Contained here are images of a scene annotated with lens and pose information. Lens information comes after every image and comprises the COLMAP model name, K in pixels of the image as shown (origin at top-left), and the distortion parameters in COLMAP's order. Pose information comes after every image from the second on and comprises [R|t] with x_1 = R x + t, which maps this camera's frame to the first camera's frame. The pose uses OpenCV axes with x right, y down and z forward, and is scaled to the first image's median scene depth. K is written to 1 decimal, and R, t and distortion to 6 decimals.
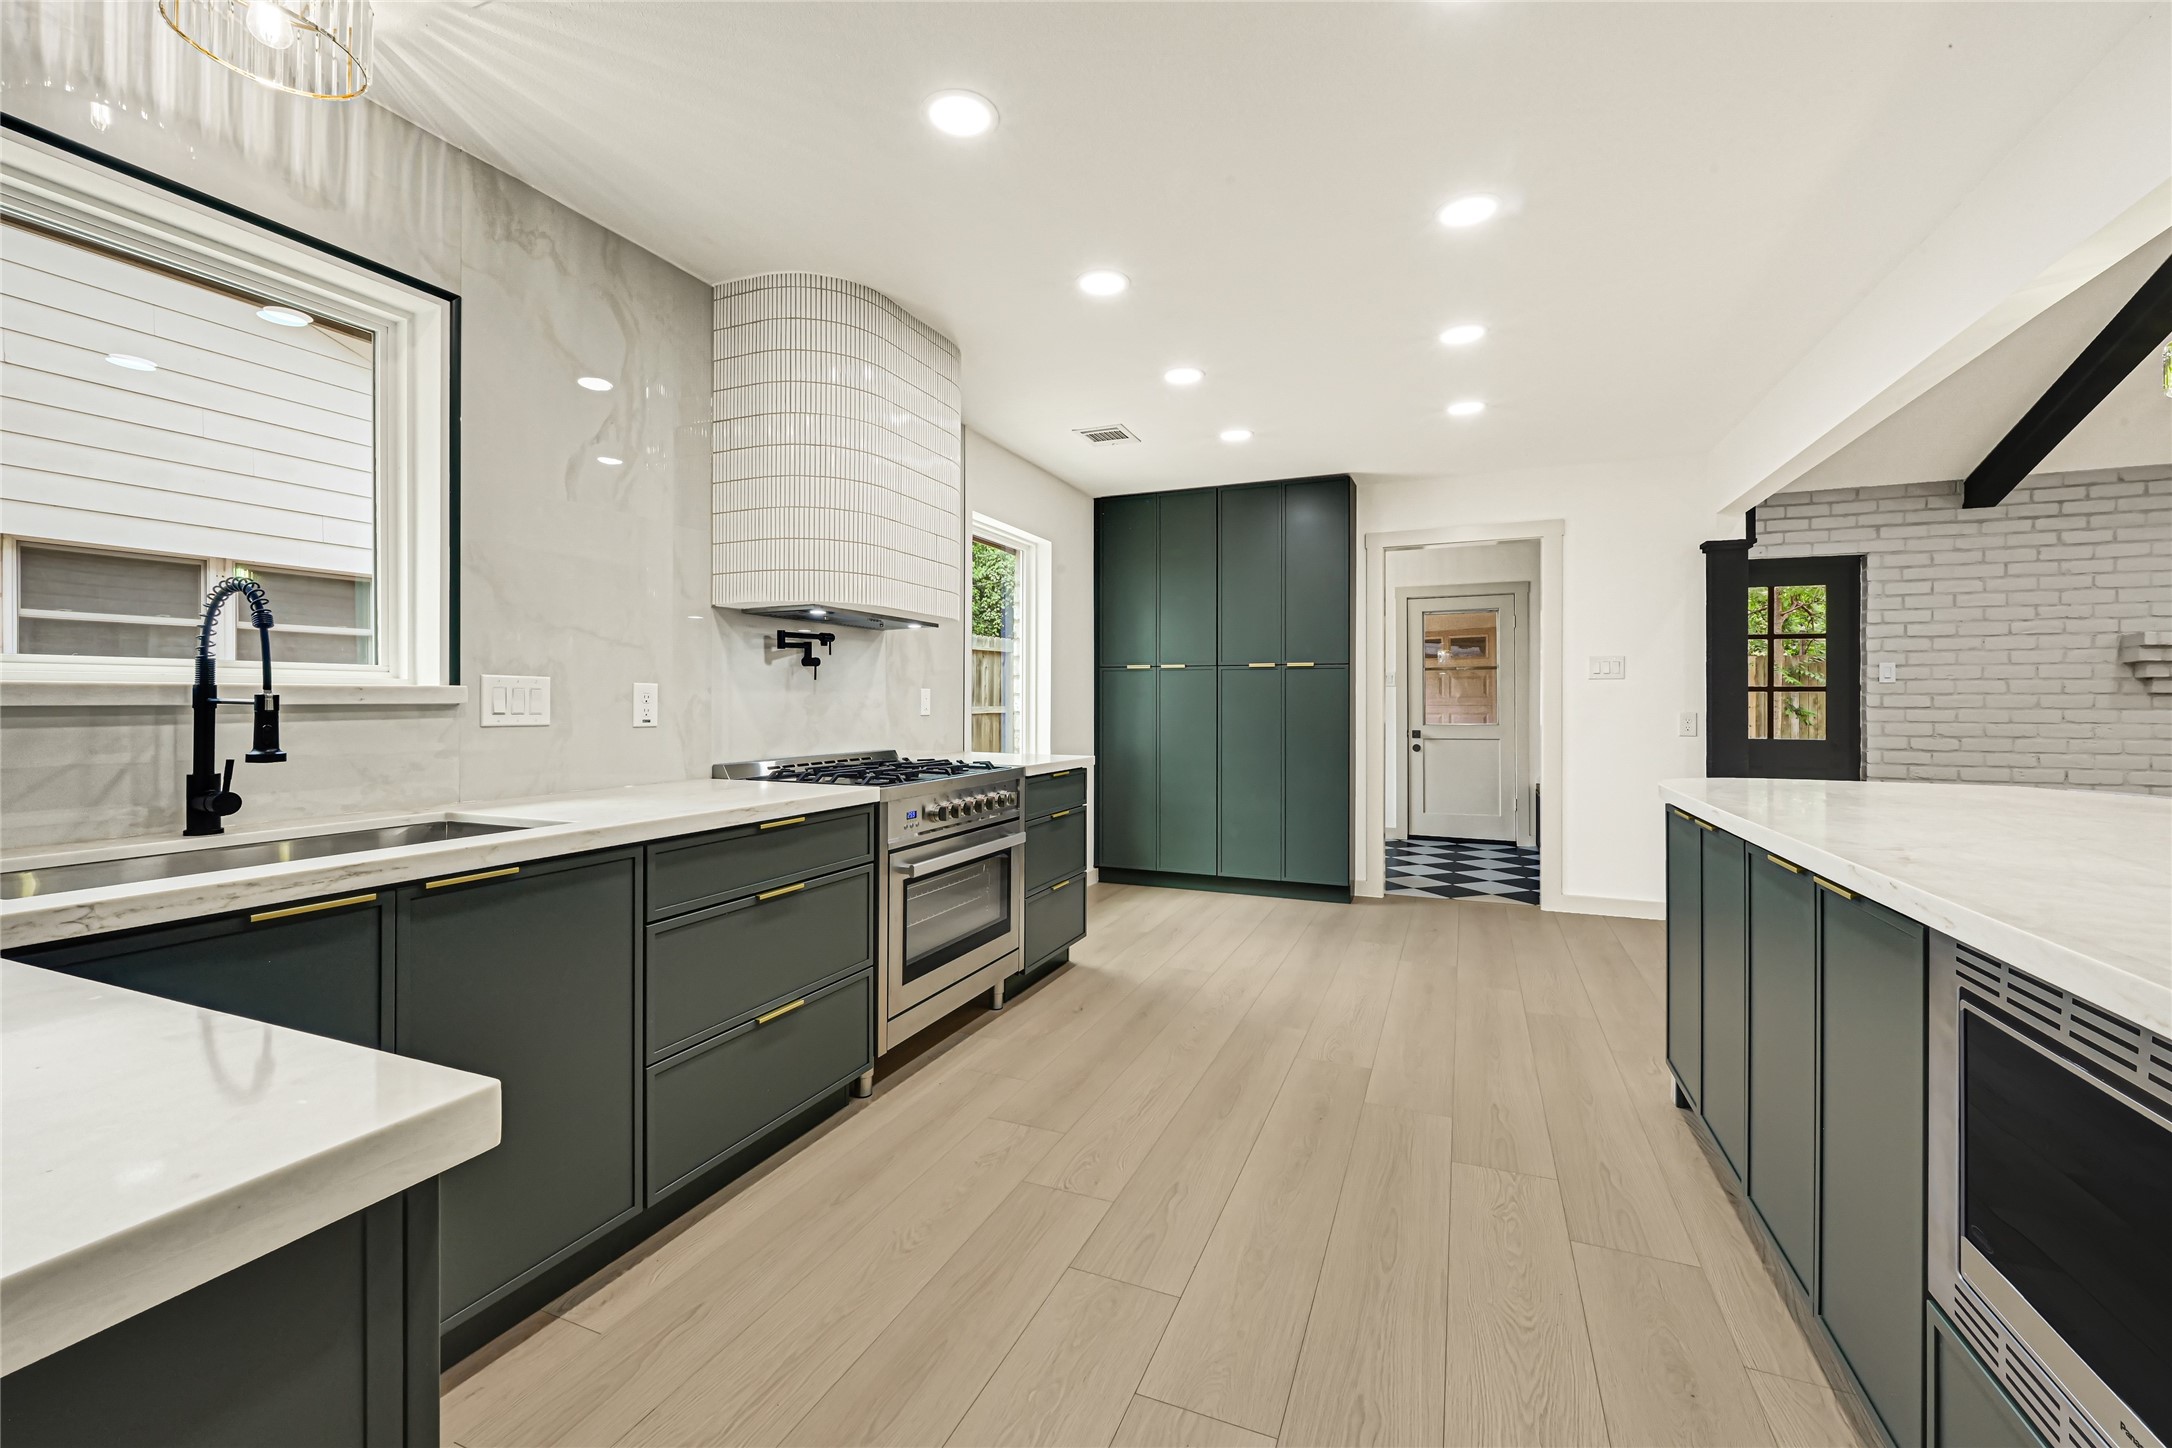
lens RADIAL K [[886.1, 0, 1094.0], [0, 886.1, 703.4], [0, 0, 1]] dist [0.000396, -0.000016]
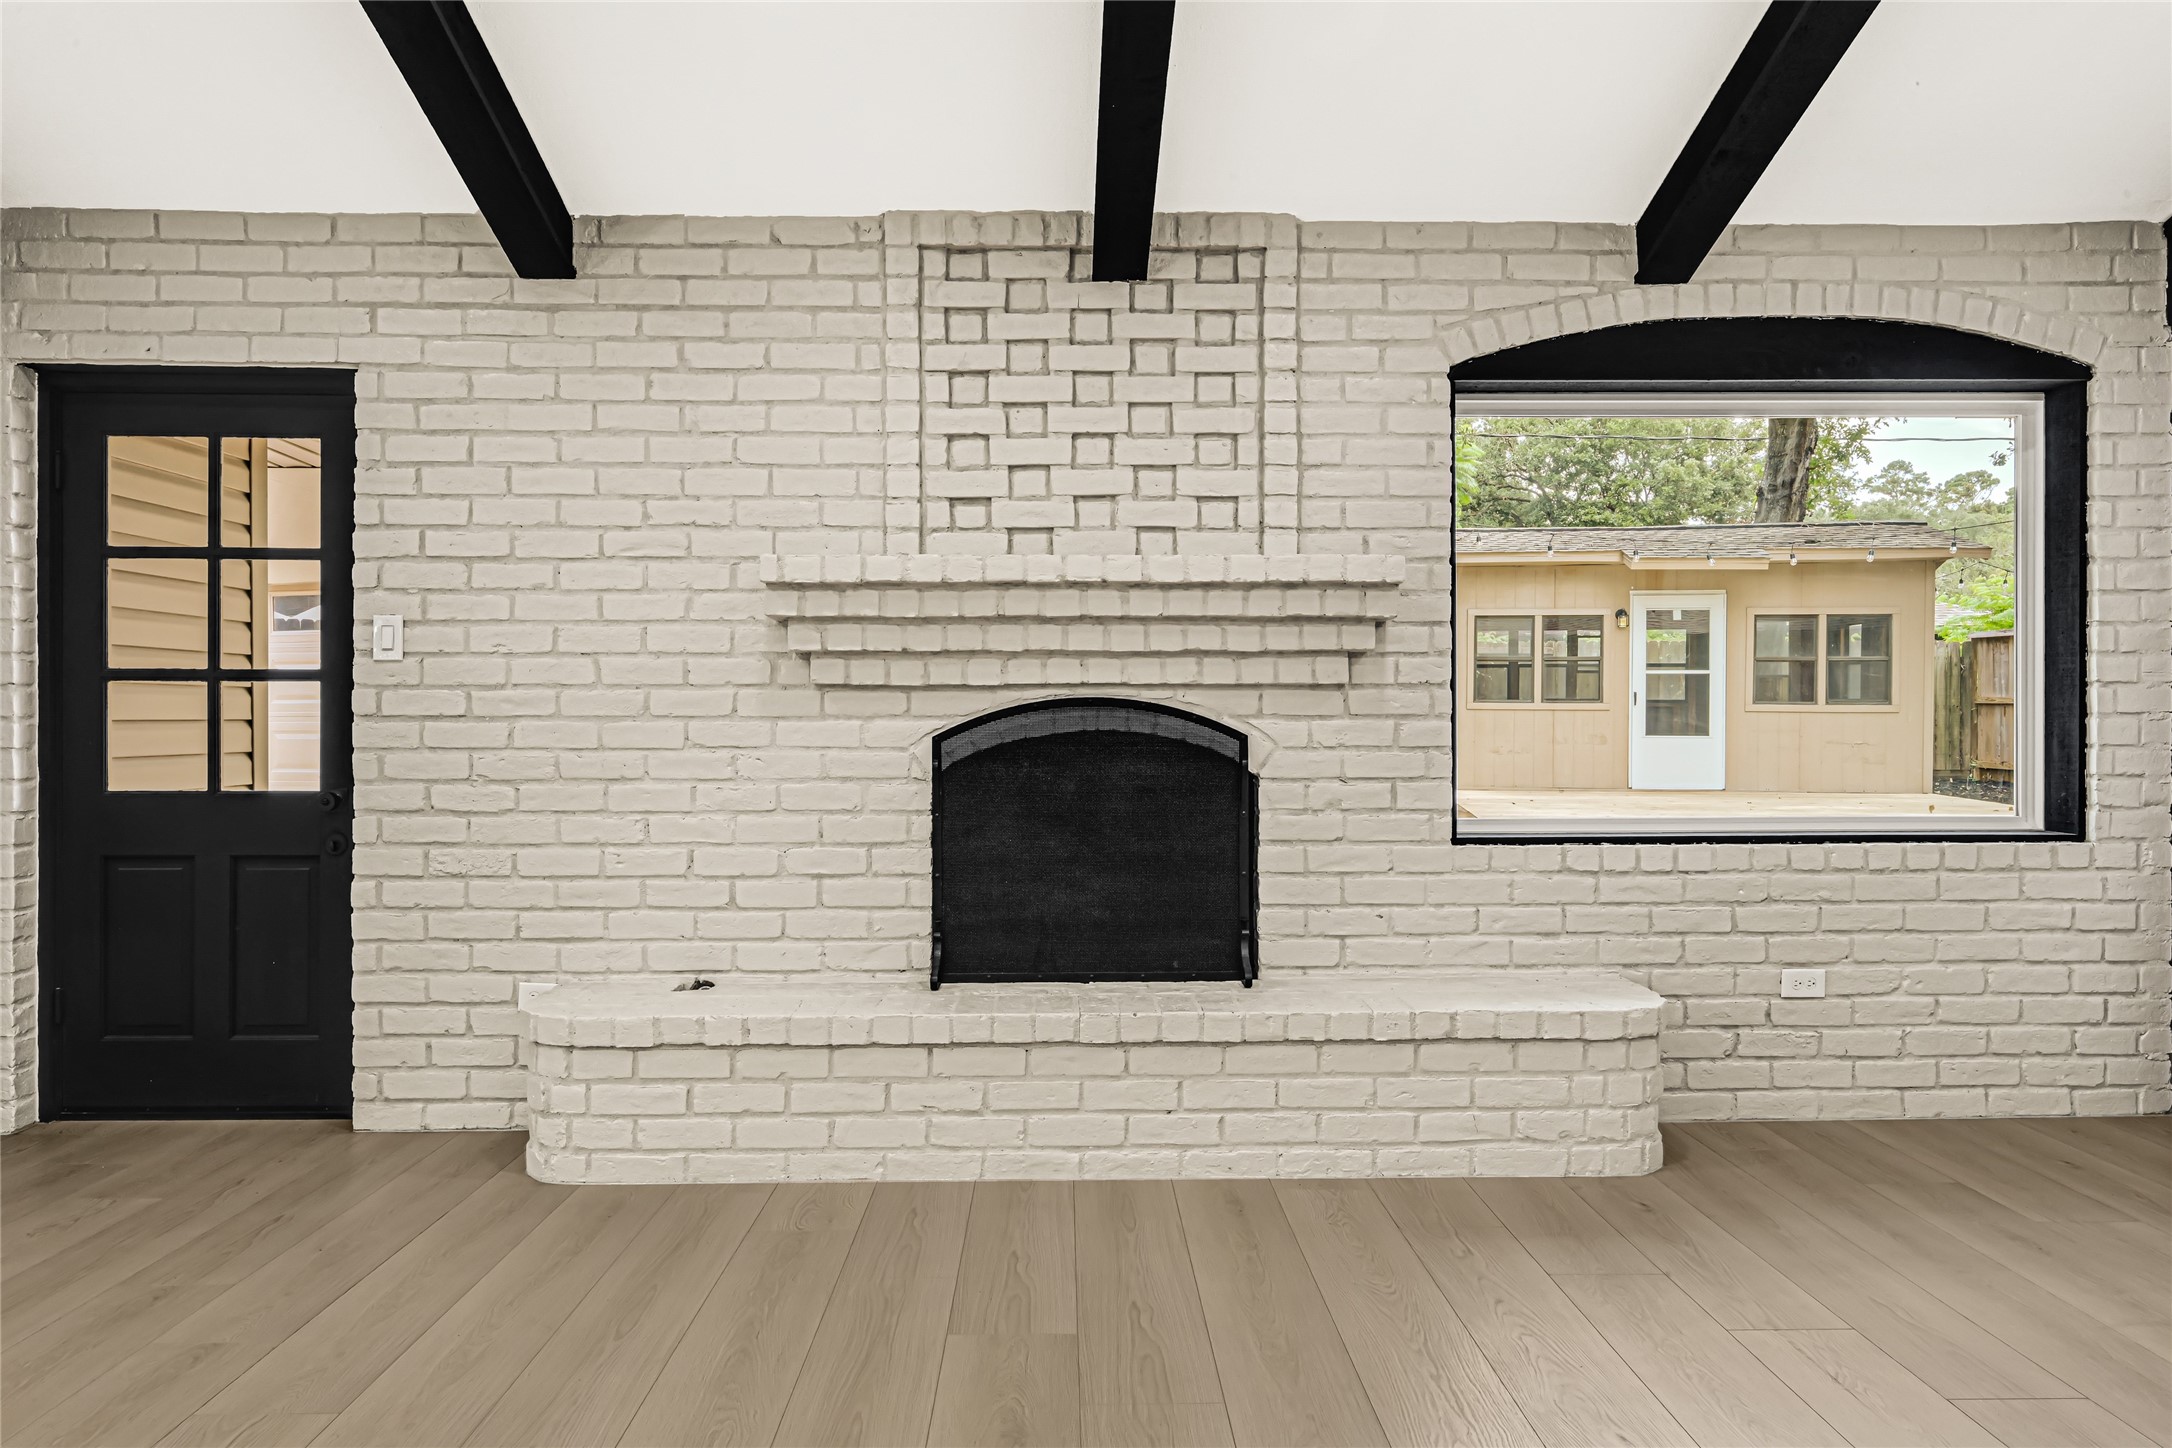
lens RADIAL K [[882.8, 0, 1080.1], [0, 882.8, 724.9], [0, 0, 1]] dist [-0.000947, -0.000046]
pose [[0.916986, -0.001794, 0.398916, 1.664497], [0.002696, 0.999995, -0.001701, 0.016684], [-0.398911, 0.002636, 0.916986, 0.739787]]
